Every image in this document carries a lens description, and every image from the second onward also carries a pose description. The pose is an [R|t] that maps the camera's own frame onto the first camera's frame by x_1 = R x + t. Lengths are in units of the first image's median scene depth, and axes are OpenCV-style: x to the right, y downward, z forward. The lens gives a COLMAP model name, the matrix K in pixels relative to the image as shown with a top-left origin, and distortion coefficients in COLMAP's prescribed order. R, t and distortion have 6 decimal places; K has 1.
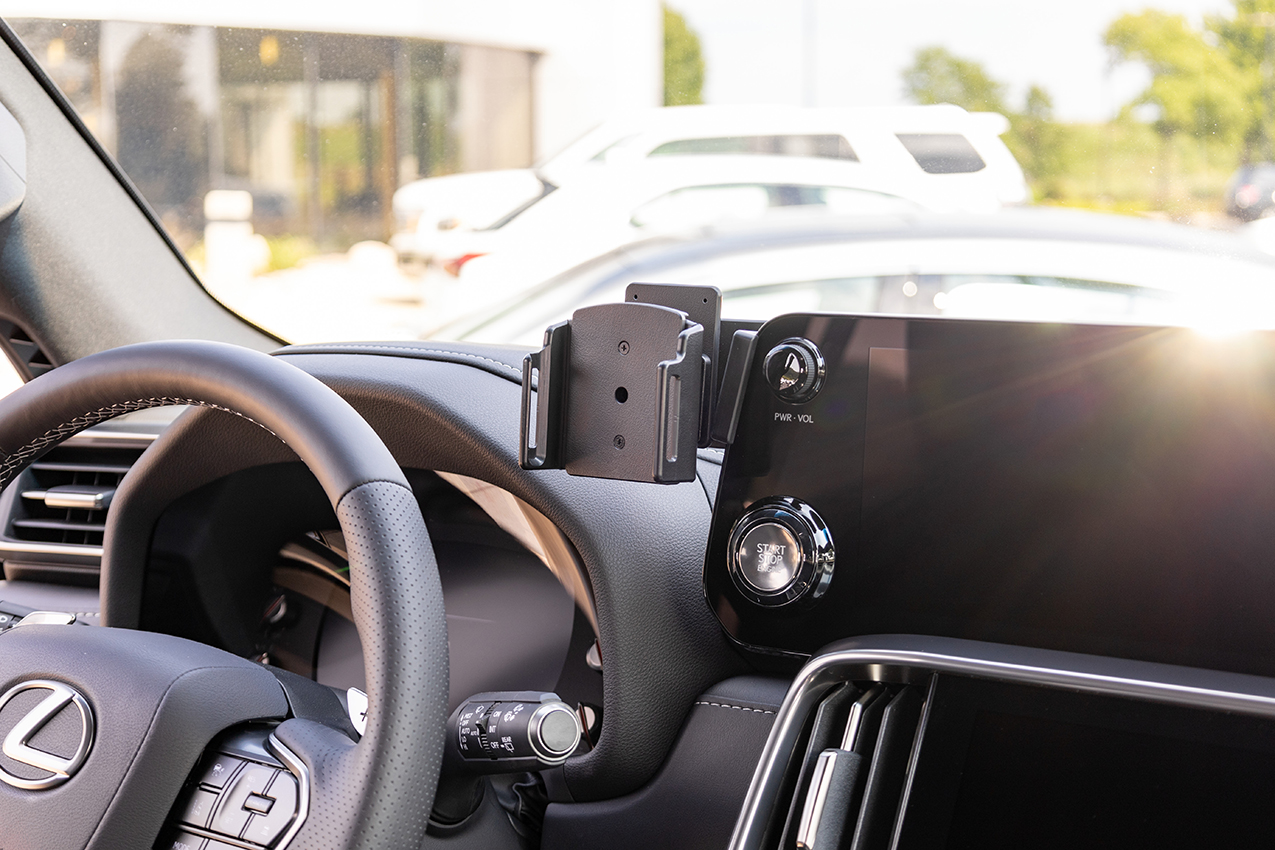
lens RADIAL K [[1940.8, 0, 637.5], [0, 1940.8, 425.0], [0, 0, 1]] dist [0.223874, -0.670817]
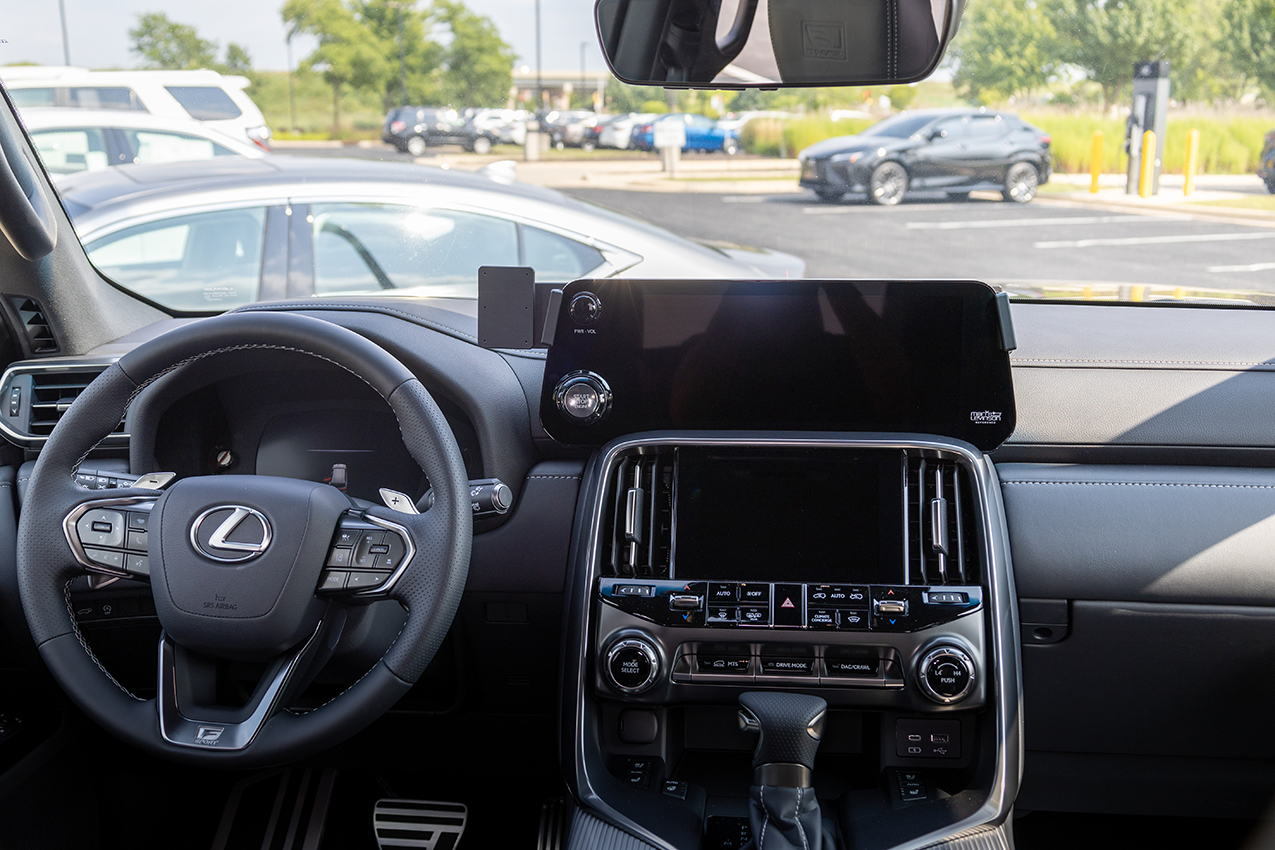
lens RADIAL K [[1392.8, 0, 637.5], [0, 1392.8, 425.0], [0, 0, 1]] dist [-0.001656, -0.018960]
pose [[0.888244, -0.101647, 0.447986, -0.487240], [0.057967, 0.992218, 0.110200, -0.058333], [-0.455701, -0.071916, 0.887223, -0.287214]]
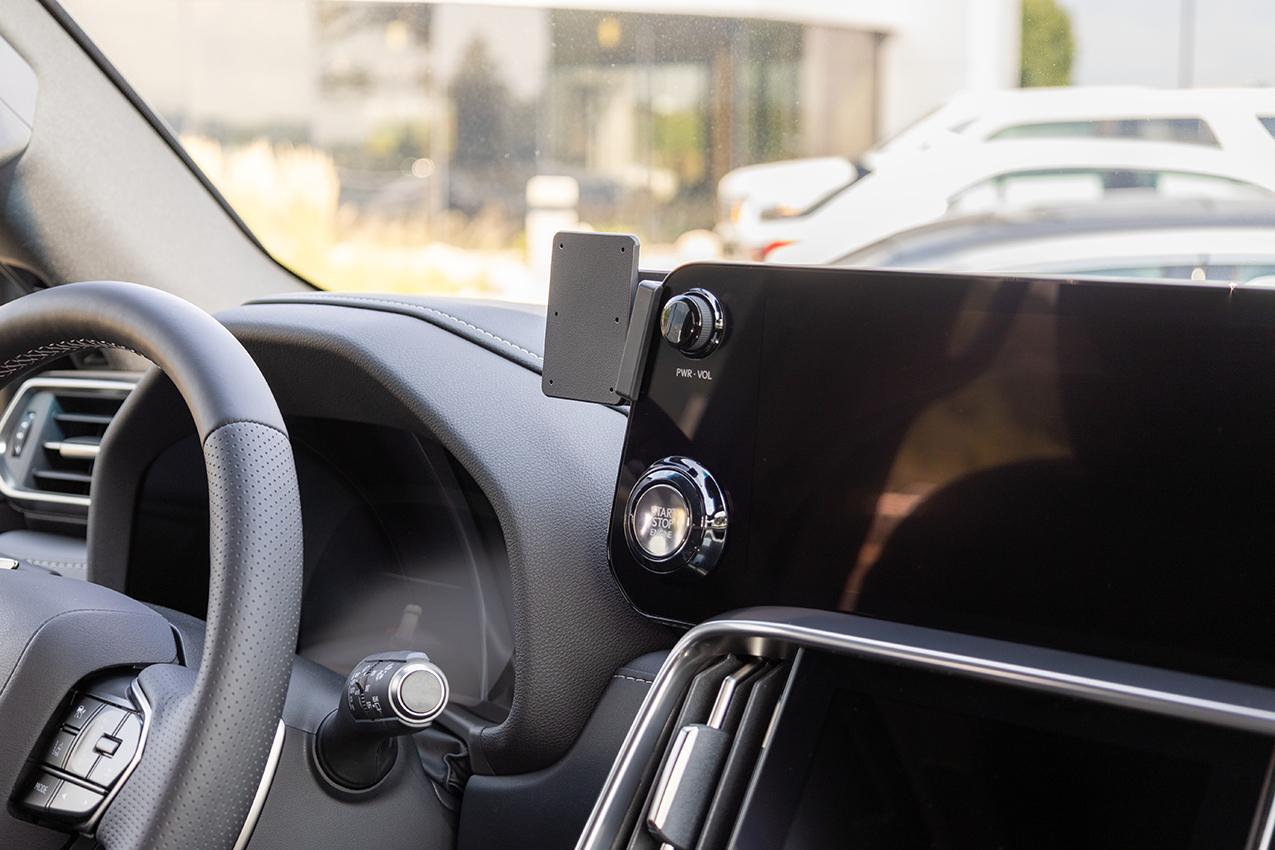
lens RADIAL K [[2068.0, 0, 637.5], [0, 2068.0, 425.0], [0, 0, 1]] dist [0.065974, -0.073227]
pose [[0.985231, 0.028176, -0.168894, 0.205774], [-0.028441, 0.999595, 0.000849, 0.019275], [0.168849, 0.003967, 0.985634, 0.012319]]
